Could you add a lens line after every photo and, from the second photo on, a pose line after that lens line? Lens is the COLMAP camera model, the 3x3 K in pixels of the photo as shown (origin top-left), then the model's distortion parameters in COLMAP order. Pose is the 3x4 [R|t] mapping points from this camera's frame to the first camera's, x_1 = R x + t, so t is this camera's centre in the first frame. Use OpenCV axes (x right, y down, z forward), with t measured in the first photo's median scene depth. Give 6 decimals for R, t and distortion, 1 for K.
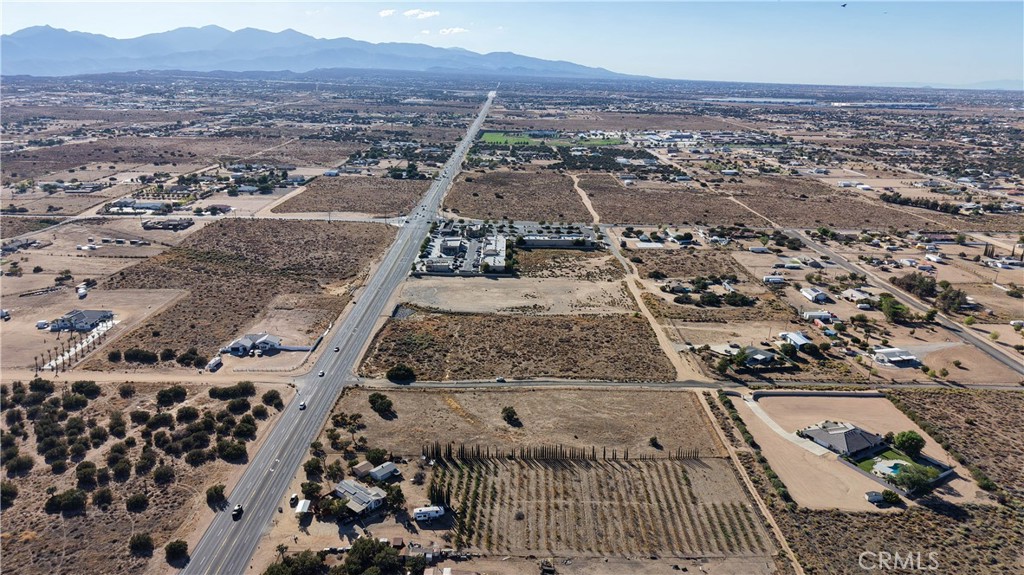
lens RADIAL K [[678.2, 0, 512.0], [0, 678.2, 287.5], [0, 0, 1]] dist [0.041442, -0.058466]
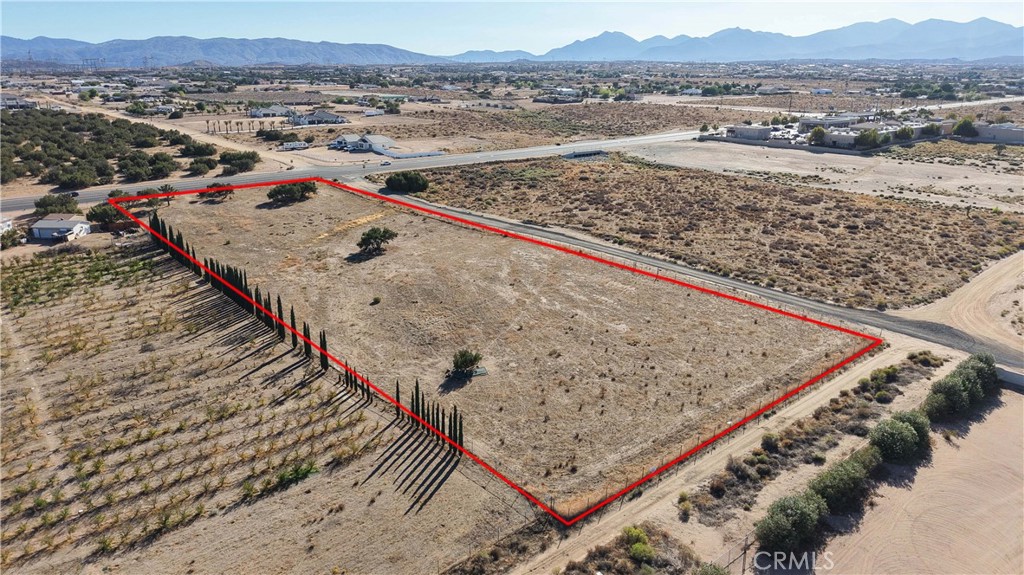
lens RADIAL K [[678.2, 0, 512.0], [0, 678.2, 287.5], [0, 0, 1]] dist [0.041442, -0.058466]
pose [[0.641353, 0.223832, -0.733870, 0.348207], [-0.222381, 0.969672, 0.101405, 0.130705], [0.734311, 0.098162, 0.671678, 0.669972]]
